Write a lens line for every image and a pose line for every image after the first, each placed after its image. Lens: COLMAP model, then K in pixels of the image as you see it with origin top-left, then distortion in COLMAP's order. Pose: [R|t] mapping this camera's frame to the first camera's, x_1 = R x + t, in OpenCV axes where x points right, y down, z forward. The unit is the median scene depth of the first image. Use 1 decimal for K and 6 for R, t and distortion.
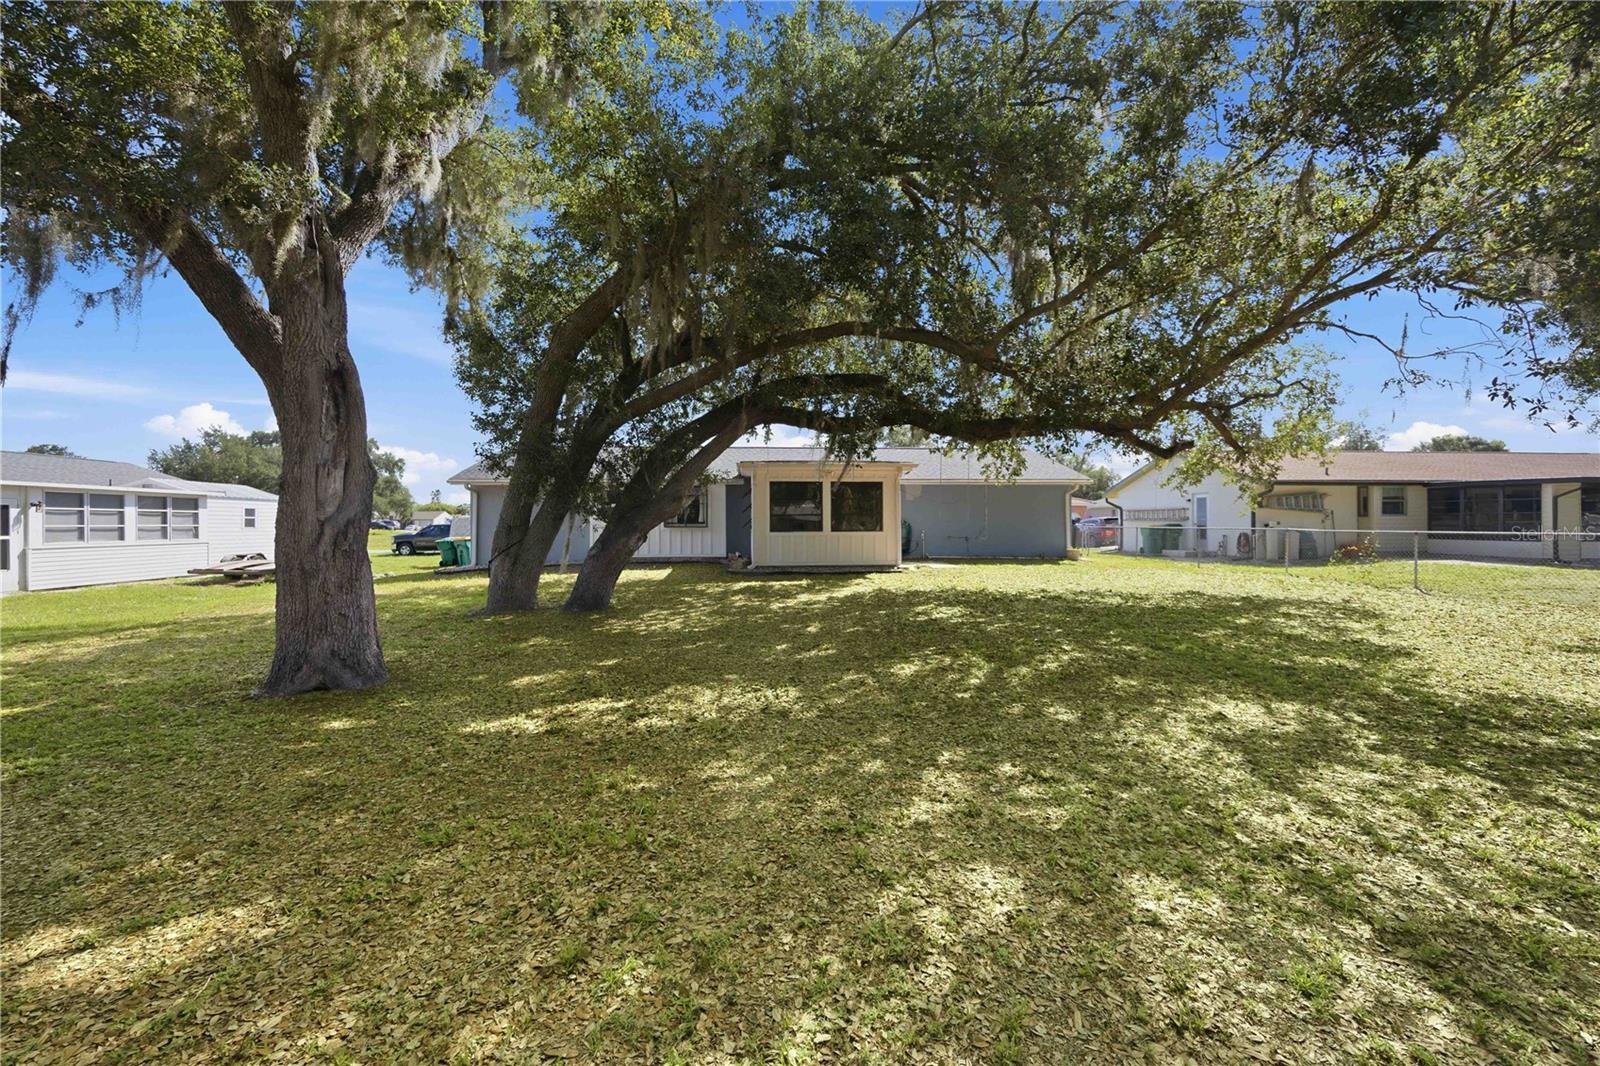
lens RADIAL K [[629.5, 0, 800.0], [0, 629.5, 533.0], [0, 0, 1]] dist [-0.001160, -0.000108]
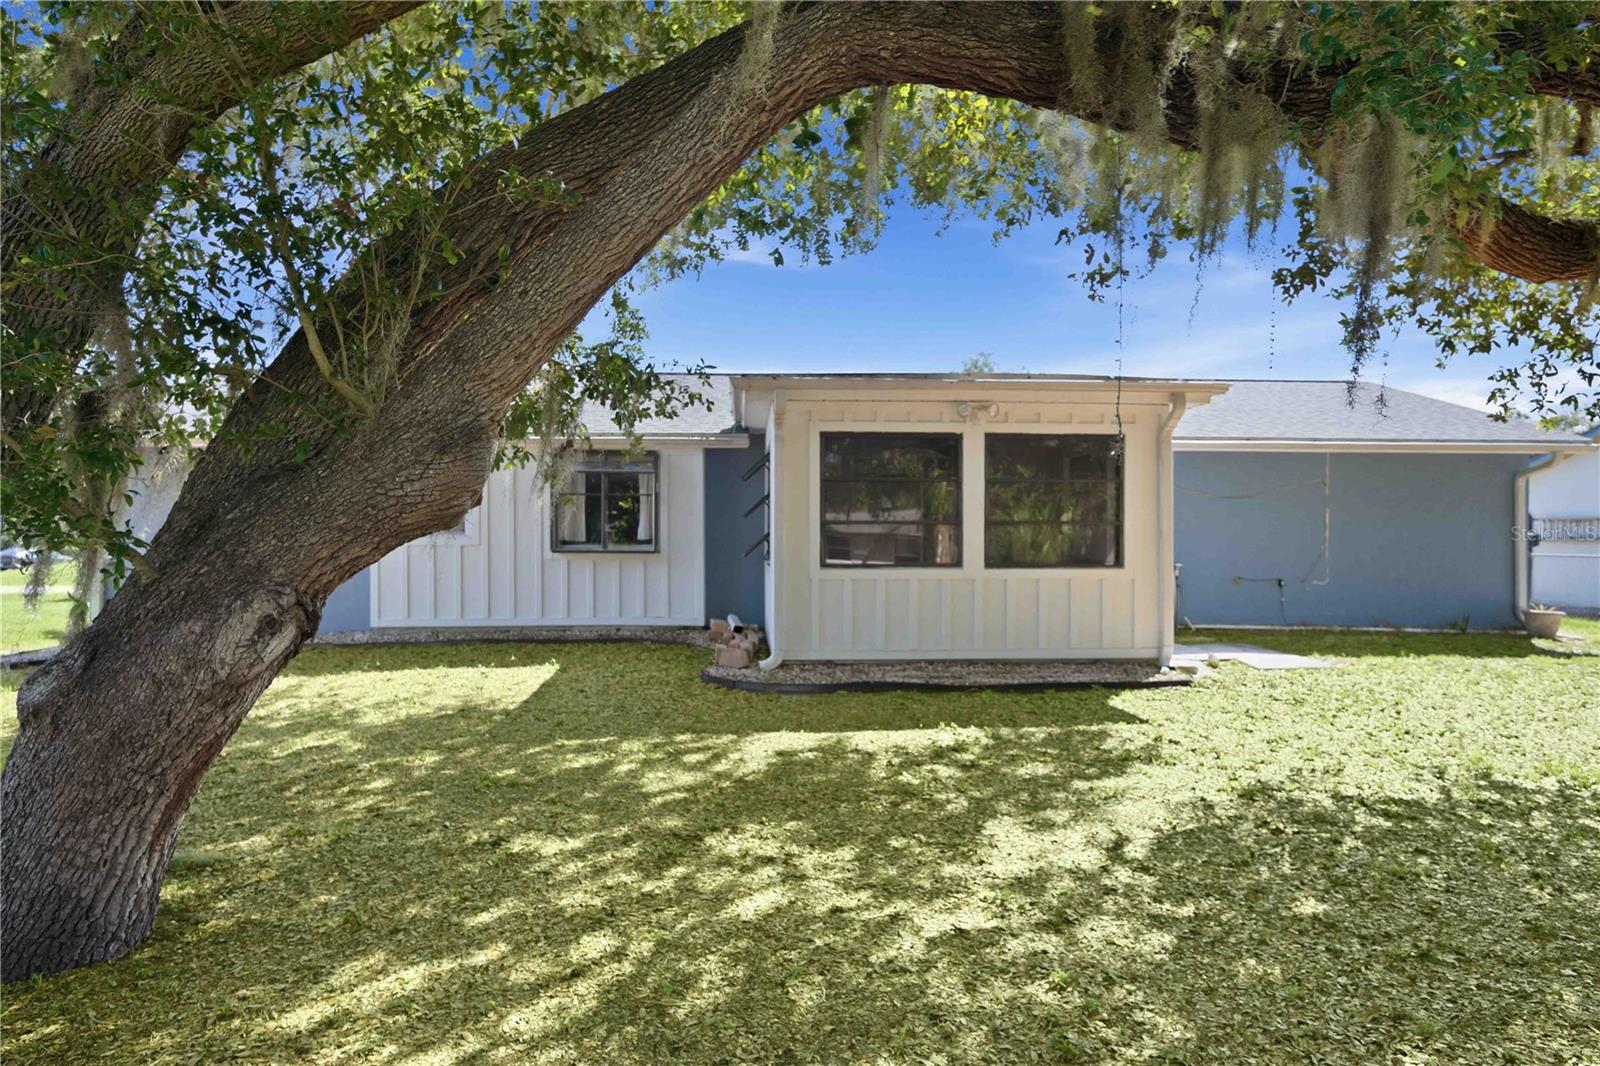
lens RADIAL K [[932.9, 0, 797.9], [0, 932.9, 561.3], [0, 0, 1]] dist [-0.000059, -0.000014]
pose [[0.999839, 0.006622, -0.016698, -0.051659], [-0.006702, 0.999966, -0.004772, -0.001994], [0.016666, 0.004883, 0.999849, 0.440242]]
